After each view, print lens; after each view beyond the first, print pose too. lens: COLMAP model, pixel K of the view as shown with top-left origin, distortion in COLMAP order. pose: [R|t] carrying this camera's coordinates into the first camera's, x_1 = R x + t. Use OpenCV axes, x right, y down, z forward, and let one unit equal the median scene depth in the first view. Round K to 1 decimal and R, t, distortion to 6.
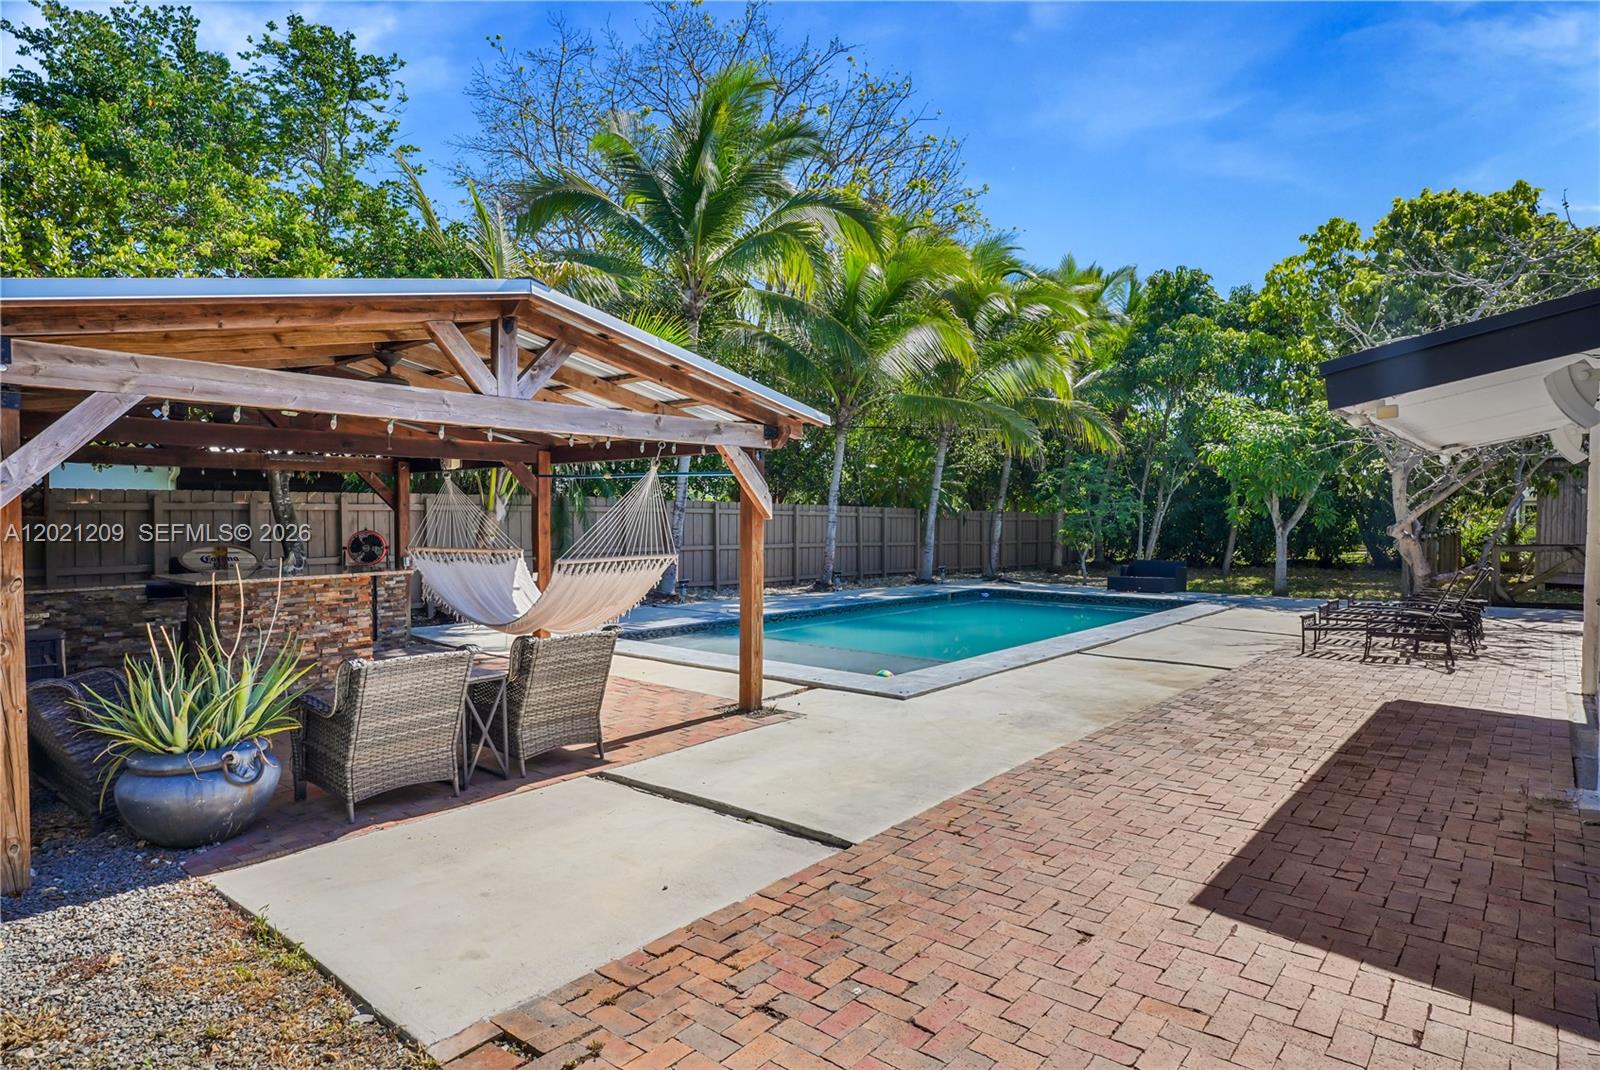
lens RADIAL K [[892.9, 0, 786.4], [0, 892.9, 545.6], [0, 0, 1]] dist [0.000459, 0.001923]
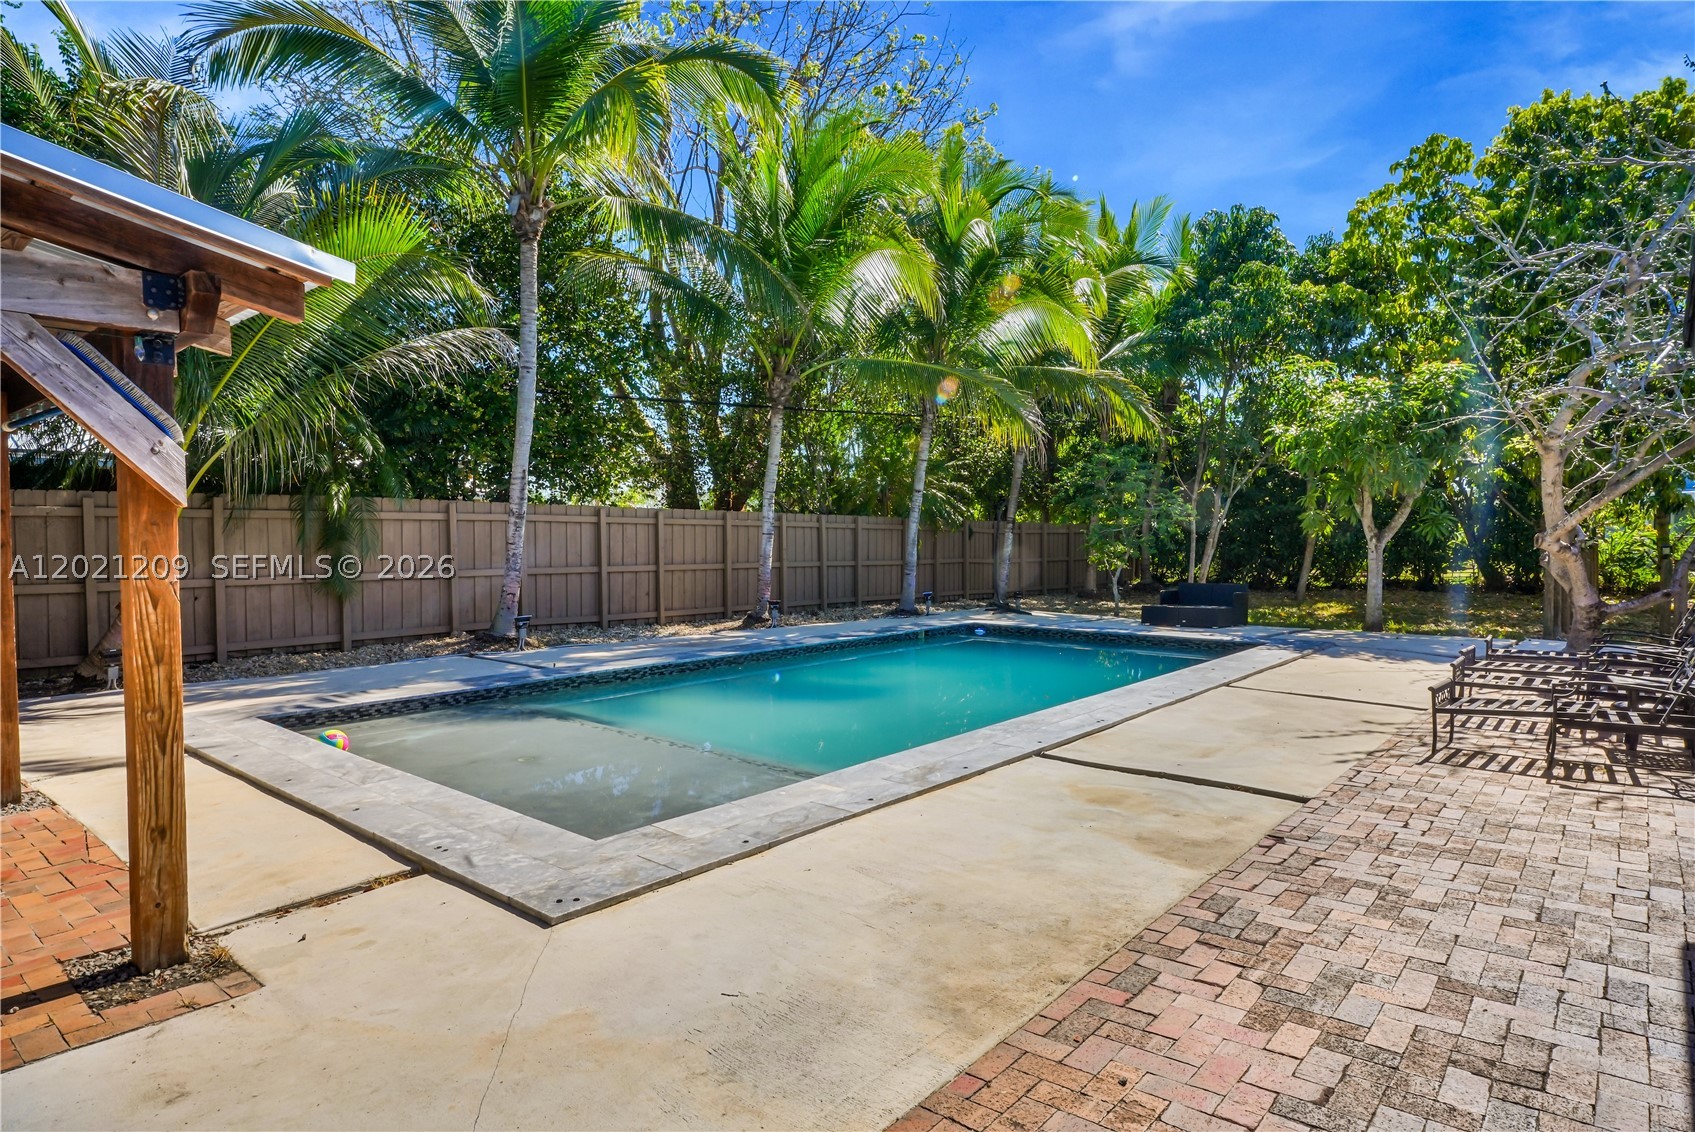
lens RADIAL K [[943.6, 0, 835.4], [0, 943.6, 568.6], [0, 0, 1]] dist [-0.006661, 0.000197]
pose [[0.999985, -0.004918, -0.002326, 0.118660], [0.004927, 0.999980, 0.003912, -0.000506], [0.002307, -0.003923, 0.999990, 0.238273]]
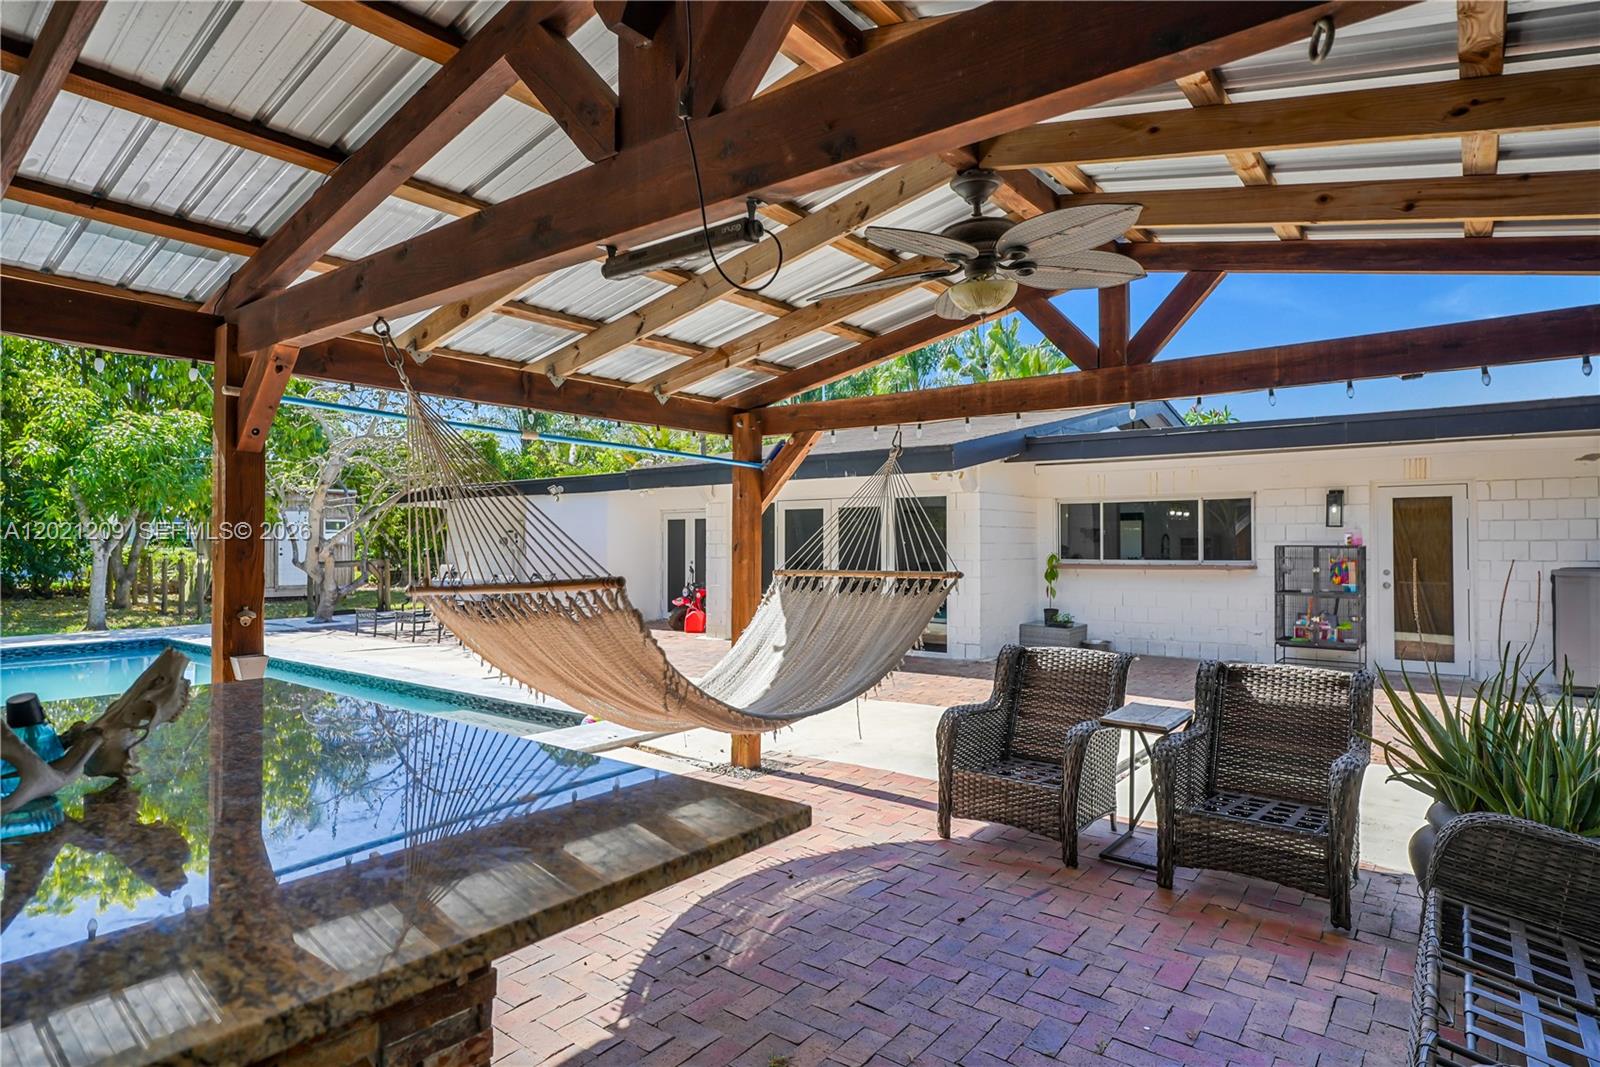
lens RADIAL K [[885.6, 0, 791.5], [0, 885.6, 537.0], [0, 0, 1]] dist [0.000116, -0.000500]
pose [[-0.046264, 0.008162, 0.998896, -0.340082], [0.032445, 0.999451, -0.006664, -0.004238], [-0.998402, 0.032101, -0.046503, 0.422467]]
